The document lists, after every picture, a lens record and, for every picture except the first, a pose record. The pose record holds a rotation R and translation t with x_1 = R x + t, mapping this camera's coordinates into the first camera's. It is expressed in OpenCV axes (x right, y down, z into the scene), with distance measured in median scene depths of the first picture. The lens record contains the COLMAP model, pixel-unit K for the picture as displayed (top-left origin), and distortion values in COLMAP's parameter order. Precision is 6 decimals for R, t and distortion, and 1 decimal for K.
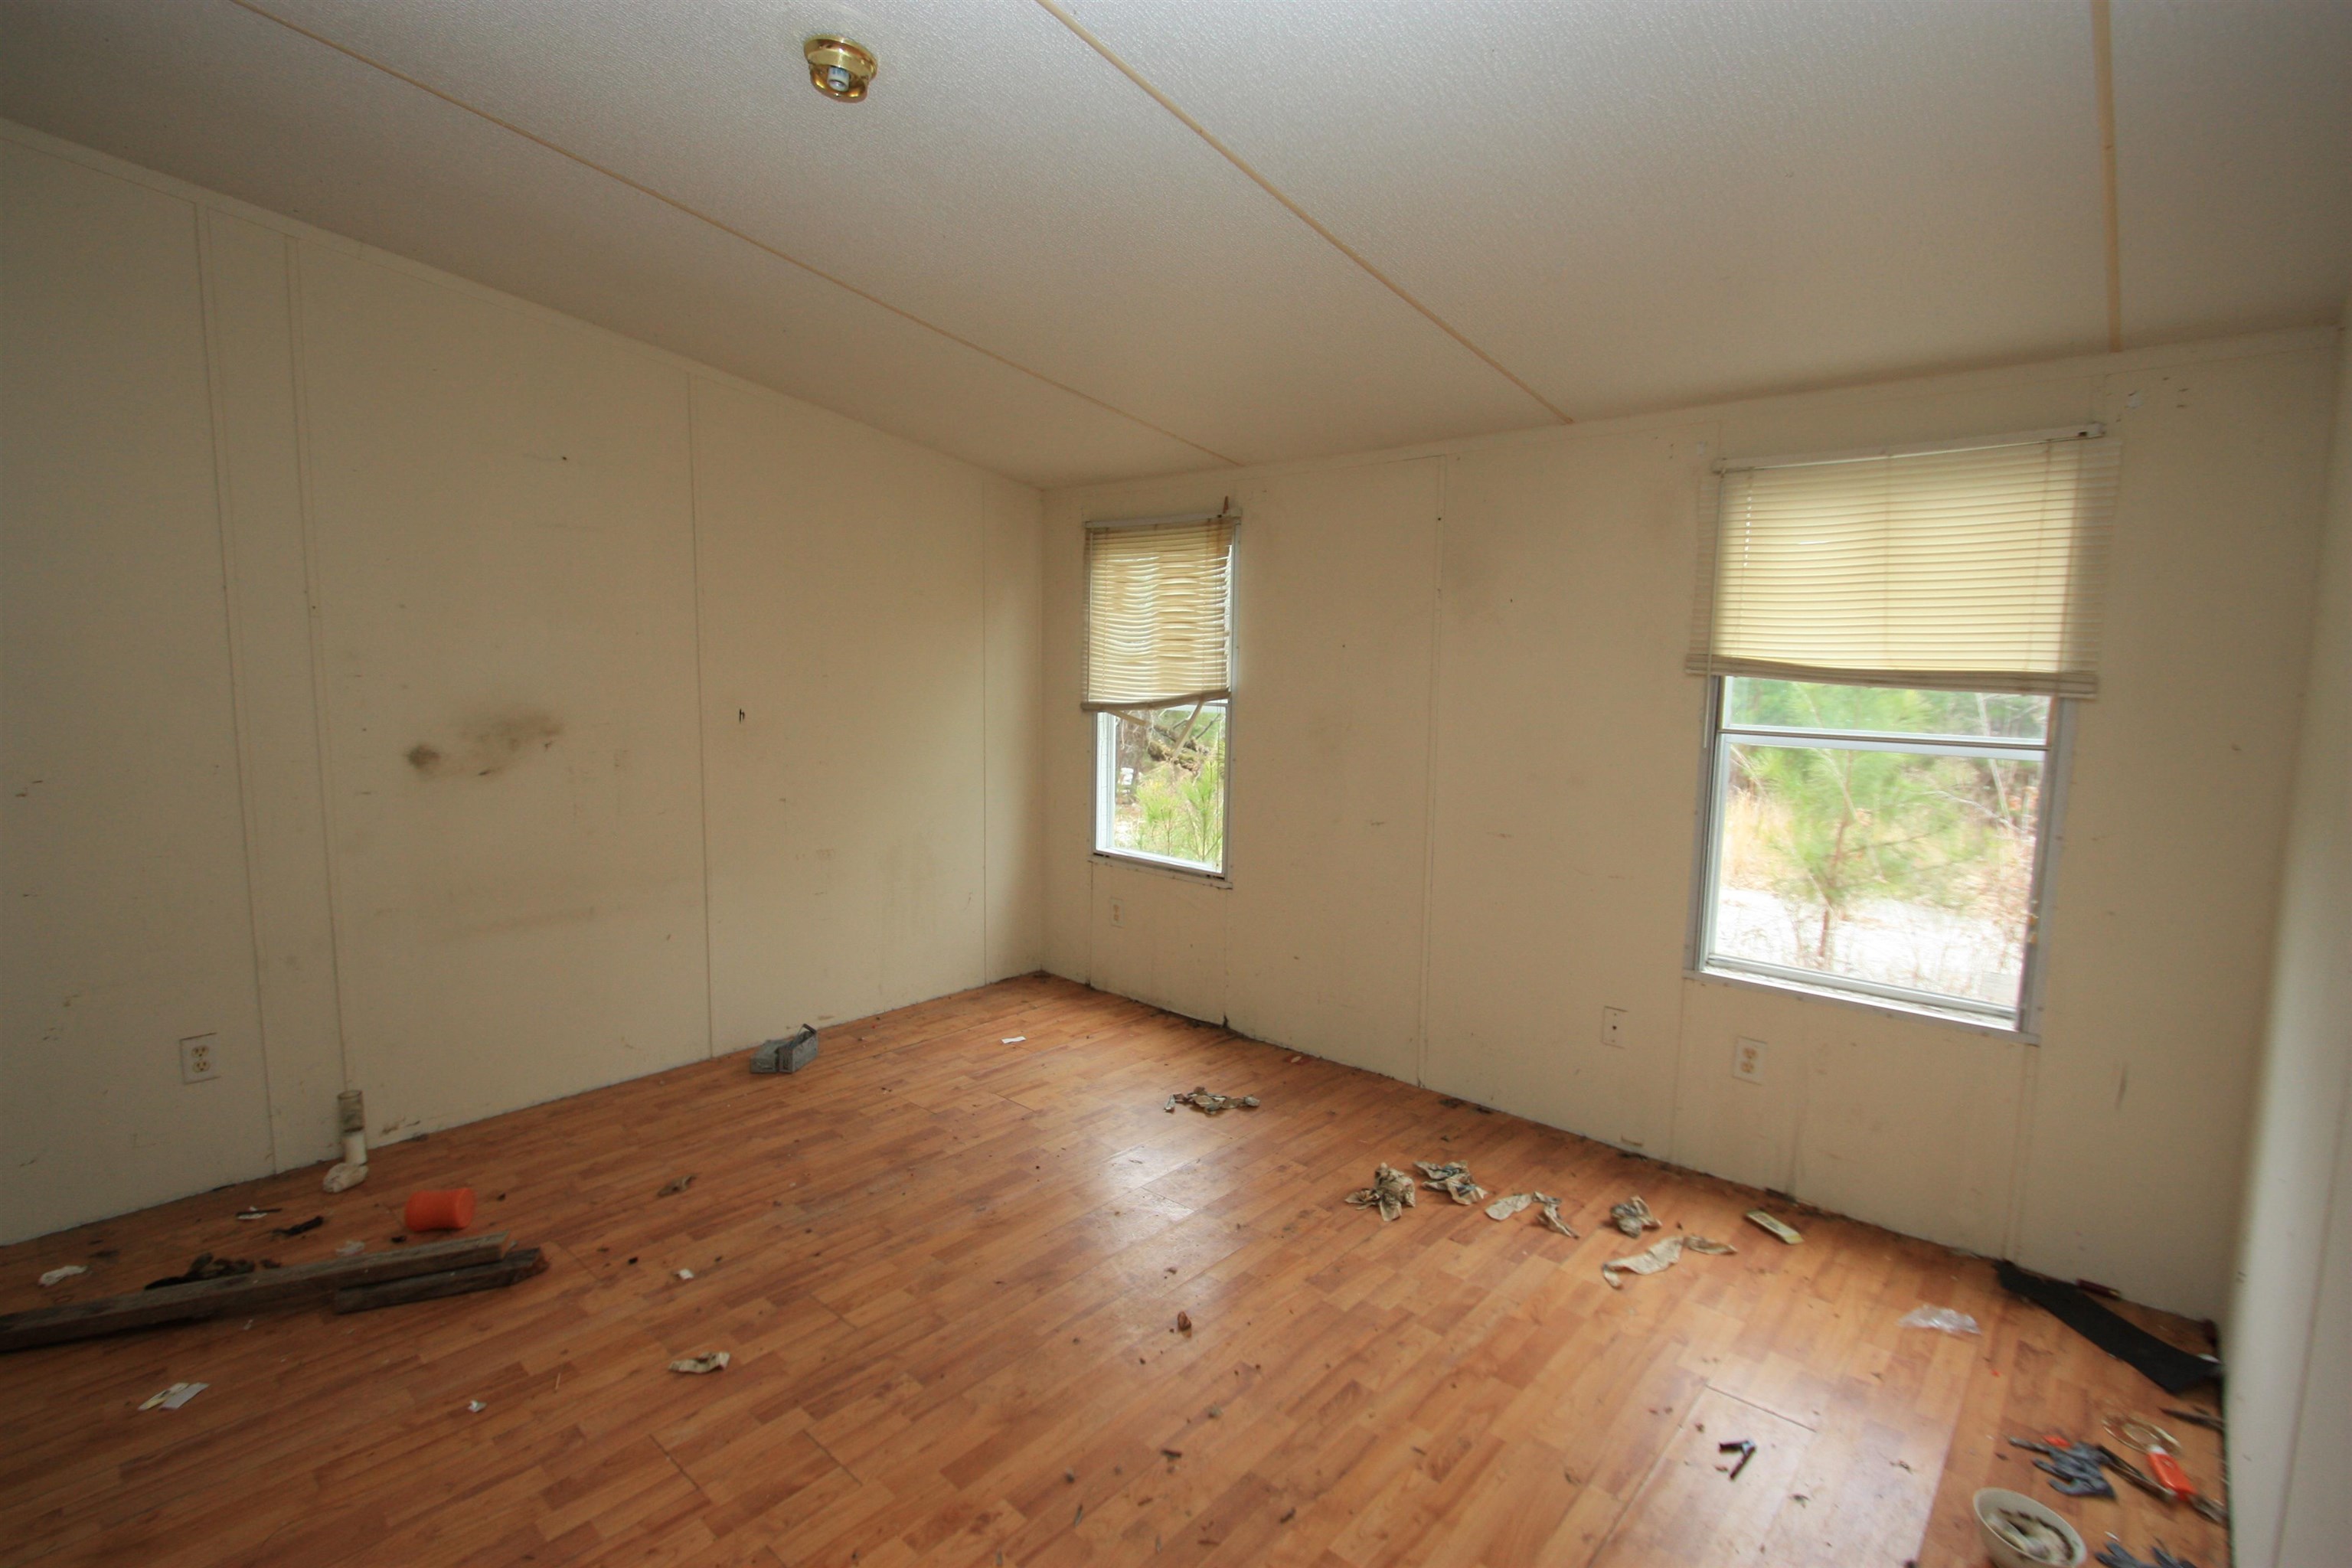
lens RADIAL K [[1101.9, 0, 1175.7], [0, 1101.9, 782.8], [0, 0, 1]] dist [-0.004553, -0.003216]
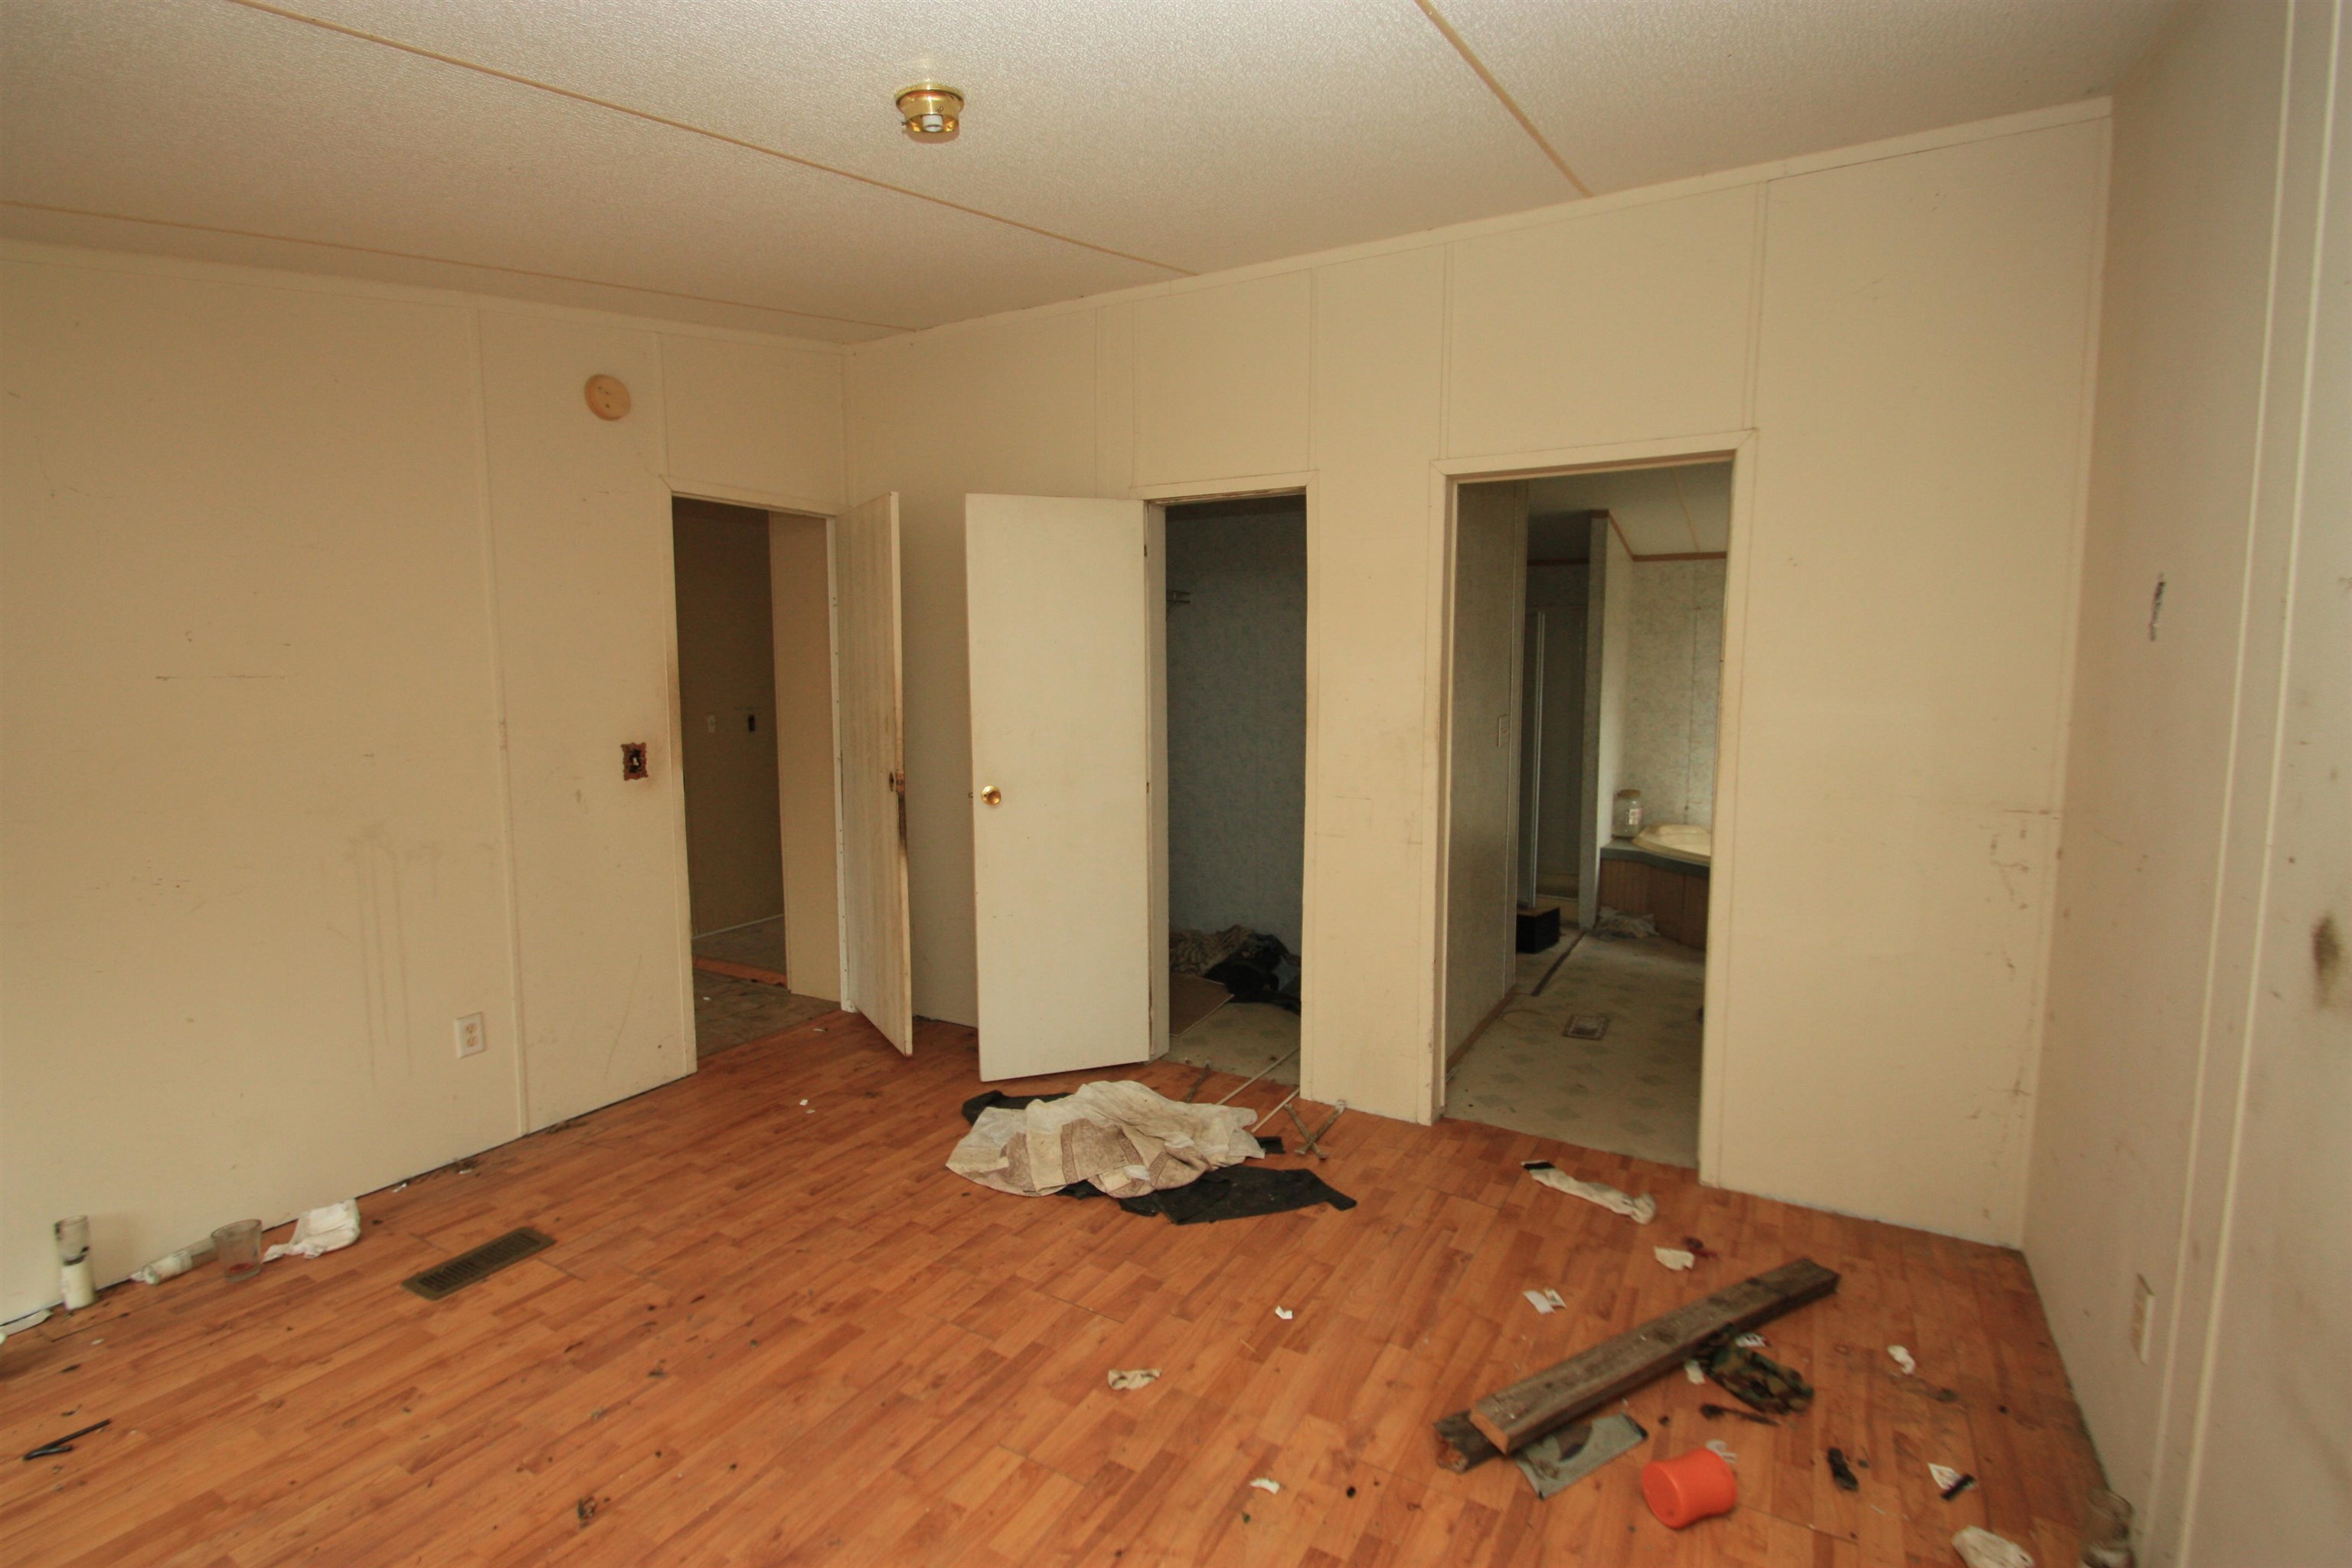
lens RADIAL K [[1101.9, 0, 1175.1], [0, 1101.9, 773.2], [0, 0, 1]] dist [-0.004553, -0.003216]
pose [[-0.977494, 0.005990, -0.210878, -0.269743], [-0.041596, 0.974501, 0.220493, -0.242952], [0.206822, 0.224303, -0.952320, 1.908279]]
